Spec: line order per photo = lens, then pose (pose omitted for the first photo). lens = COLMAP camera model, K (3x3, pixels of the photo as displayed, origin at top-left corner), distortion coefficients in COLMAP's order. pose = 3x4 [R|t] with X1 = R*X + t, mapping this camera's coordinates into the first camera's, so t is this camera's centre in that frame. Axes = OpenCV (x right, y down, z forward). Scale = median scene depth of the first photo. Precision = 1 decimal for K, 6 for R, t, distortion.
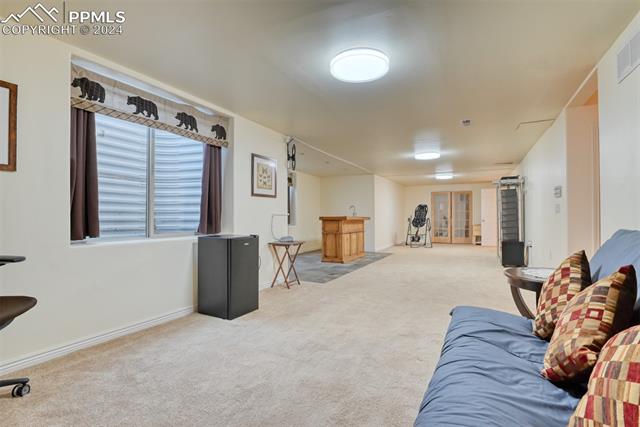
lens RADIAL K [[309.2, 0, 328.2], [0, 309.2, 215.8], [0, 0, 1]] dist [-0.013509, -0.002180]
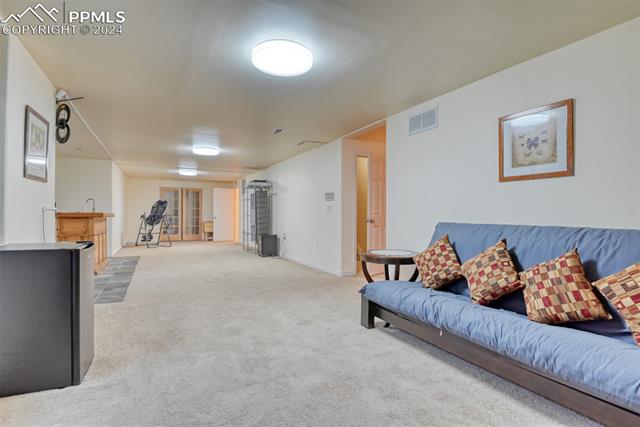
lens RADIAL K [[309.2, 0, 315.9], [0, 309.2, 214.7], [0, 0, 1]] dist [-0.013509, -0.002180]
pose [[0.598736, 0.003973, 0.800937, -0.222081], [-0.008772, 0.999960, 0.001598, 0.001500], [-0.800898, -0.007982, 0.598747, 0.119696]]
